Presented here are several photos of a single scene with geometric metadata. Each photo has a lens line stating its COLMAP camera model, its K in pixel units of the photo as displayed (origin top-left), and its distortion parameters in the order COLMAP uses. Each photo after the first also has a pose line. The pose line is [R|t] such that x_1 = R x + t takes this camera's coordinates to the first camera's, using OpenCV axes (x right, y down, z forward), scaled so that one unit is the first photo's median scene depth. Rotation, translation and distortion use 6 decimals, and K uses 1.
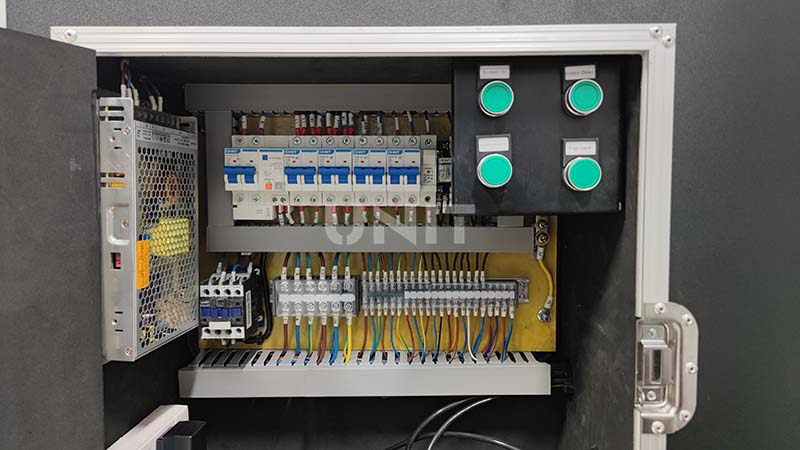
lens RADIAL K [[590.3, 0, 400.0], [0, 590.3, 225.0], [0, 0, 1]] dist [0.044456, -0.001190]
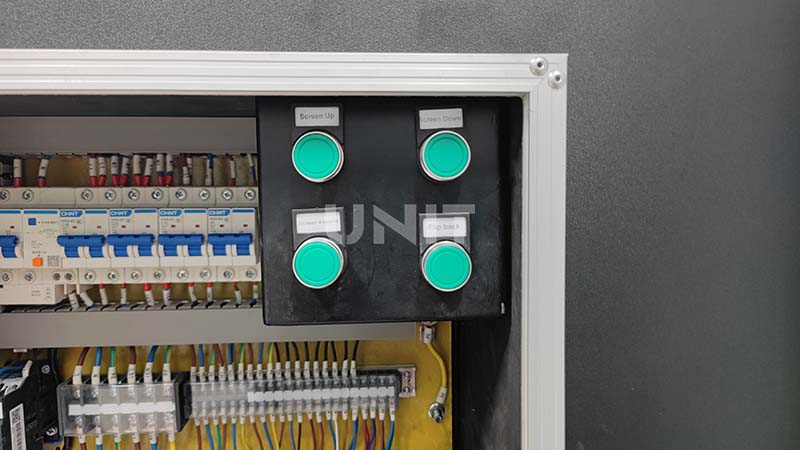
lens RADIAL K [[619.4, 0, 400.0], [0, 619.4, 225.0], [0, 0, 1]] dist [0.008115, 0.001970]
pose [[0.995682, -0.011828, 0.092071, 0.132063], [0.013314, 0.999791, -0.015544, -0.086058], [-0.091868, 0.016703, 0.995631, 0.203397]]
